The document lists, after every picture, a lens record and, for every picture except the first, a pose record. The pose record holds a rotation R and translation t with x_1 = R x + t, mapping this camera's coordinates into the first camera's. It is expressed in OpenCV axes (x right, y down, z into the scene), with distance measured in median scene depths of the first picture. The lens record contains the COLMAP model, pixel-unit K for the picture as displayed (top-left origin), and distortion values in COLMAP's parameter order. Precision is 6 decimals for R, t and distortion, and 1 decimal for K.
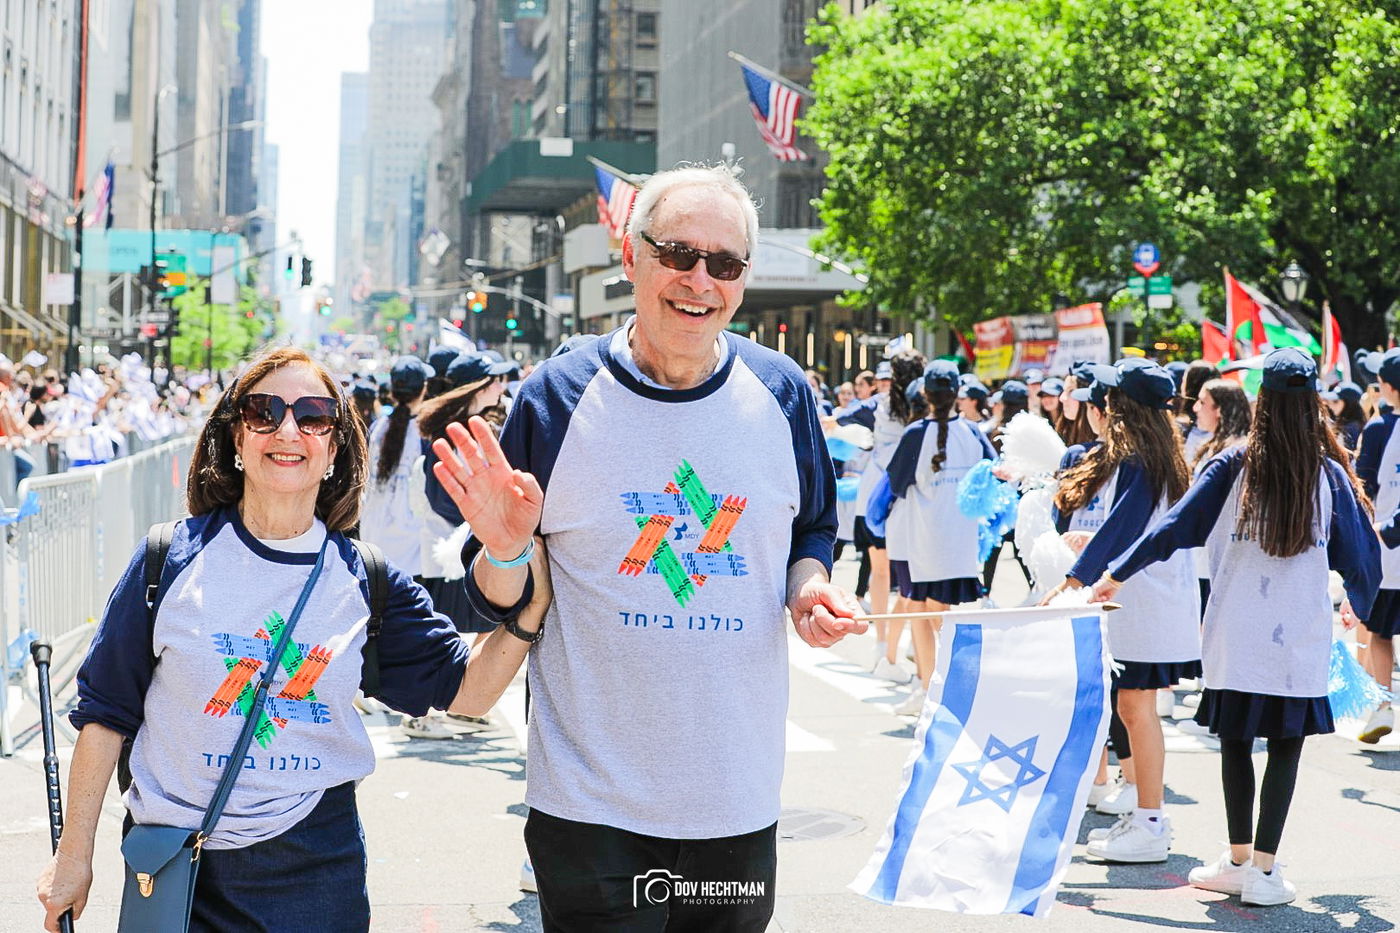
lens RADIAL K [[2987.3, 0, 700.0], [0, 2987.3, 466.5], [0, 0, 1]] dist [-0.096273, -0.447583]
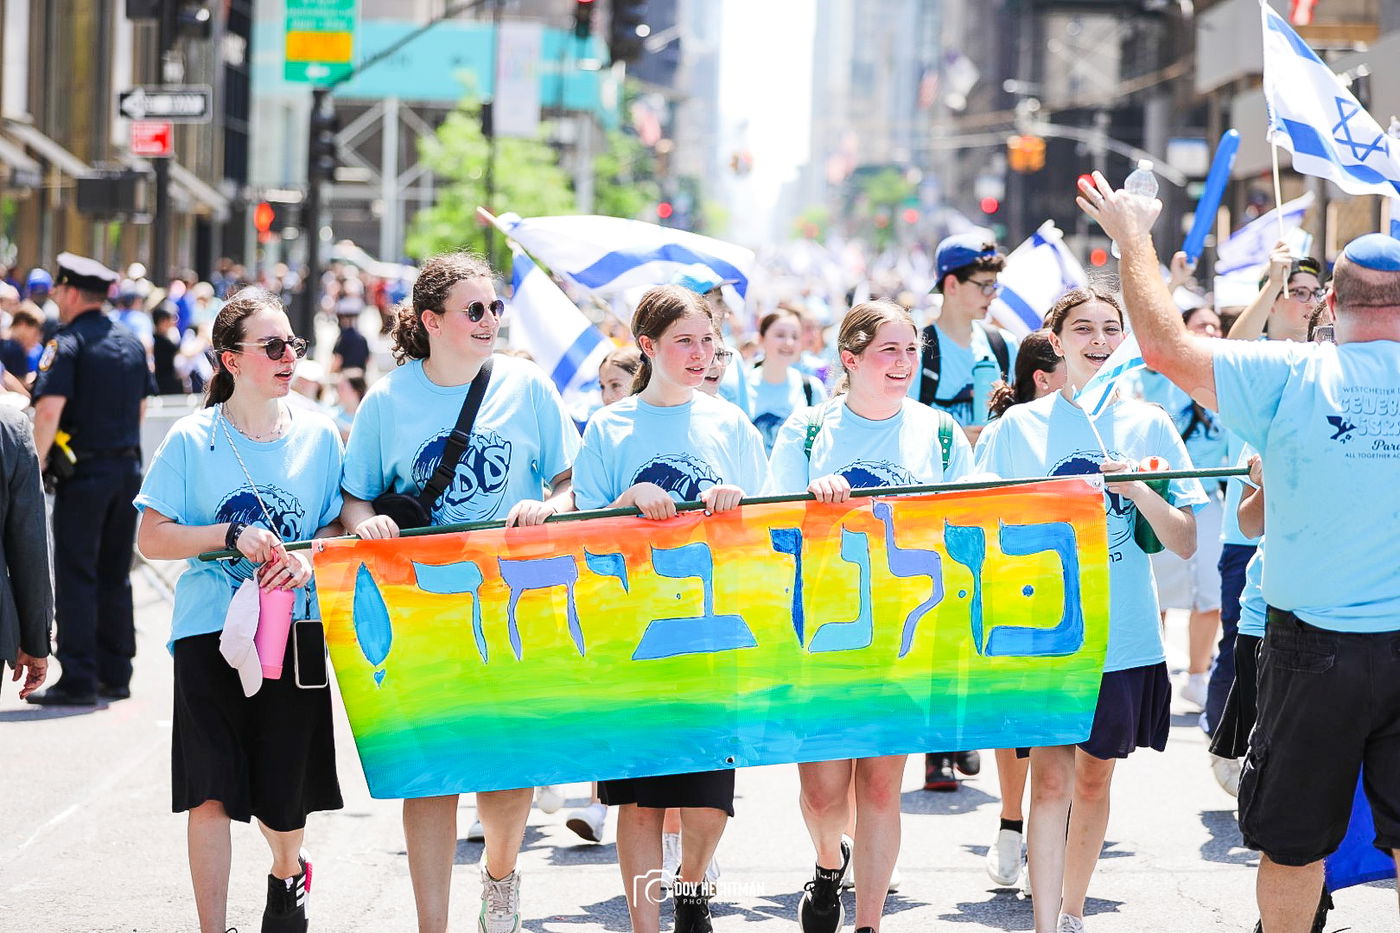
lens RADIAL K [[4276.8, 0, 700.0], [0, 4276.8, 466.5], [0, 0, 1]] dist [-0.094887, -0.620801]
pose [[0.988963, 0.013147, -0.147579, -0.015684], [-0.011934, 0.999887, 0.009102, -0.004313], [0.147682, -0.007241, 0.989008, 0.195171]]
